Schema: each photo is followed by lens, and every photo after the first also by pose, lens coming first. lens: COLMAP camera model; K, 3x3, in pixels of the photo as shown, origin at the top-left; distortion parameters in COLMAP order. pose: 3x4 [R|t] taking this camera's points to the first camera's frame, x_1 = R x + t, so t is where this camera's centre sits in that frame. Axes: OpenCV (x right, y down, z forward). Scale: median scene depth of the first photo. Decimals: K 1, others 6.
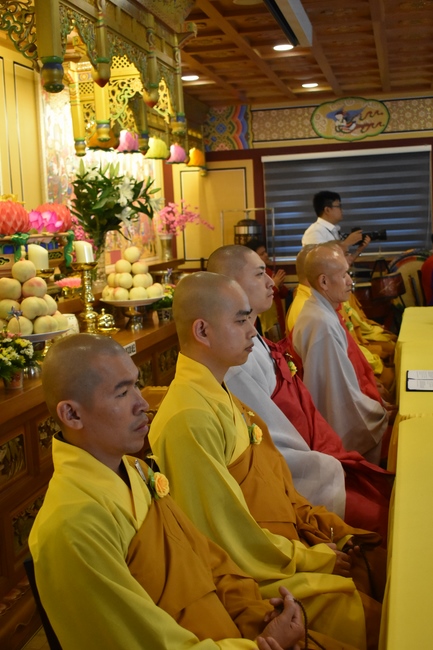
lens RADIAL K [[888.7, 0, 216.5], [0, 888.7, 325.0], [0, 0, 1]] dist [-0.029139, -0.032649]
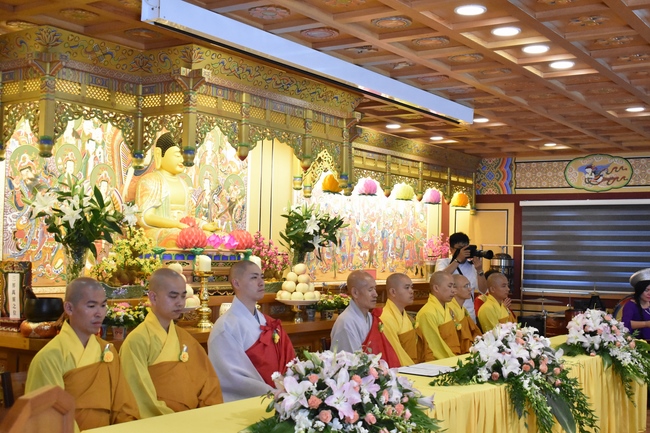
lens RADIAL K [[888.7, 0, 325.0], [0, 888.7, 216.5], [0, 0, 1]] dist [-0.029139, -0.032649]
pose [[0.929998, 0.057189, -0.363087, 0.241636], [-0.110629, 0.985568, -0.128127, 0.008443], [0.350520, 0.159326, 0.922904, -0.168289]]
